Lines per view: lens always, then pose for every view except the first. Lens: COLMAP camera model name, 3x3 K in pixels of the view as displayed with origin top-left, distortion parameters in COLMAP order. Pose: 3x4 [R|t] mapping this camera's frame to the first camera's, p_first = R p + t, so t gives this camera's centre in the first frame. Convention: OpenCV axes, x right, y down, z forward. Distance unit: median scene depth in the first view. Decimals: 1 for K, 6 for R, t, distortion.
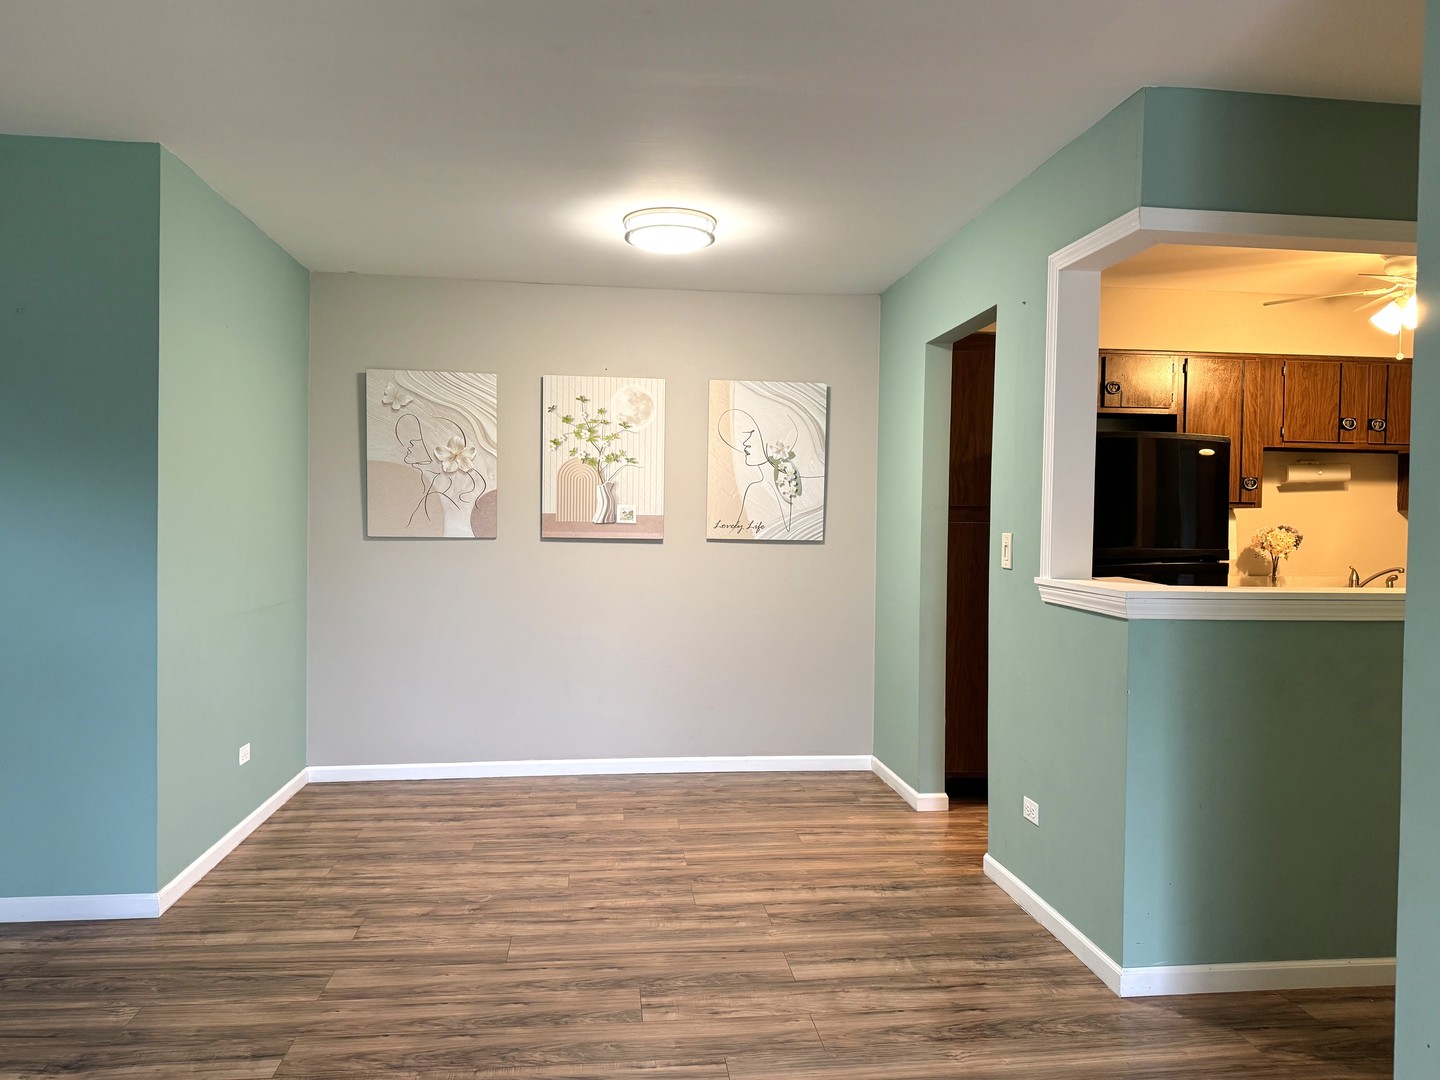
lens RADIAL K [[1030.0, 0, 720.0], [0, 1030.0, 540.0], [0, 0, 1]] dist [0.000039, 0.000936]
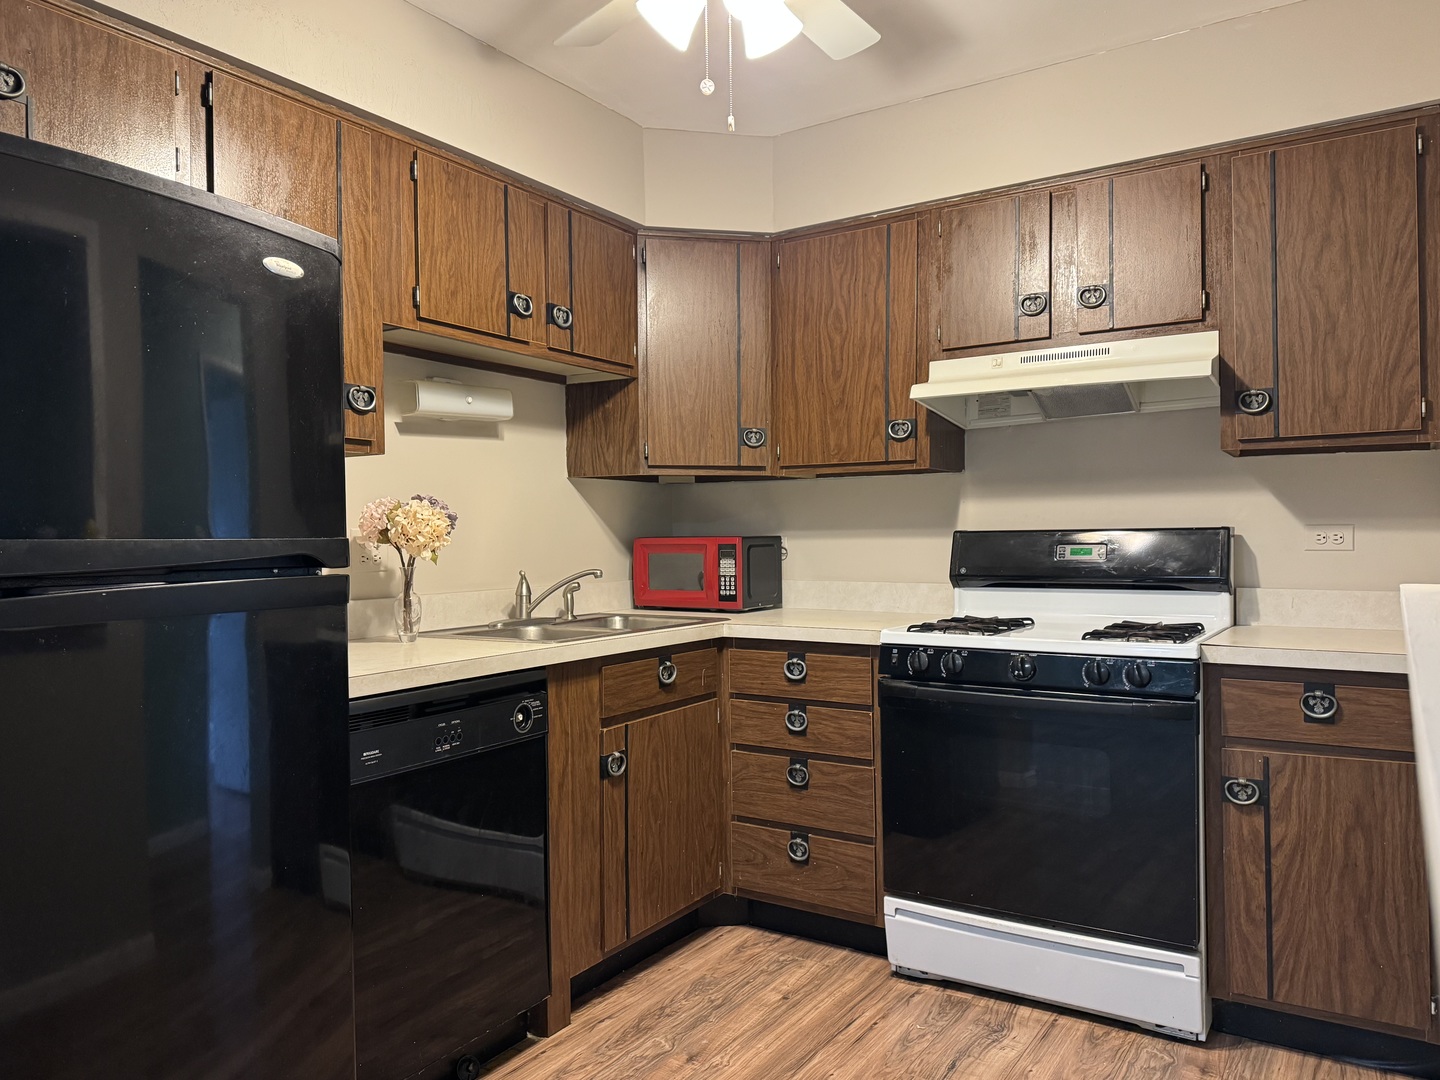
lens RADIAL K [[1048.0, 0, 720.0], [0, 1048.0, 540.0], [0, 0, 1]] dist [0.149247, -0.223619]
pose [[0.631893, -0.019911, 0.774800, 0.247377], [0.031101, 0.999516, 0.000322, 0.012279], [-0.774431, 0.023893, 0.632207, 0.577641]]
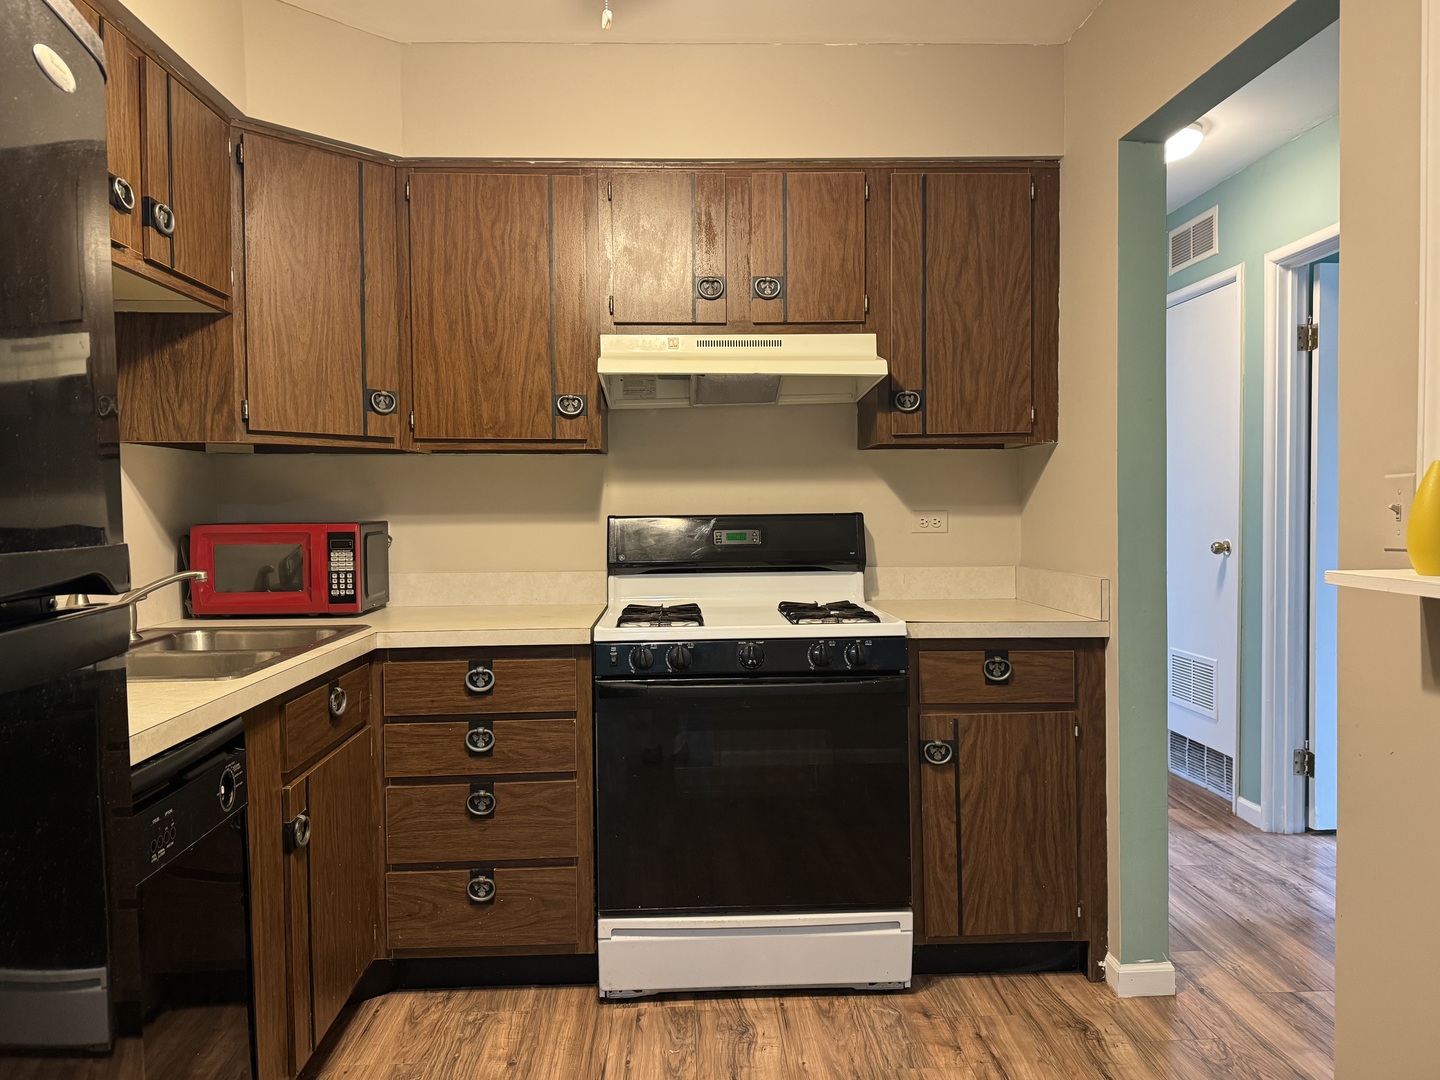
lens RADIAL K [[1026.0, 0, 720.0], [0, 1026.0, 540.0], [0, 0, 1]] dist [0.159208, -0.328508]
pose [[0.071793, -0.041816, 0.996543, 0.247907], [0.028835, 0.998790, 0.039833, 0.003495], [-0.997003, 0.025875, 0.072912, 0.762964]]
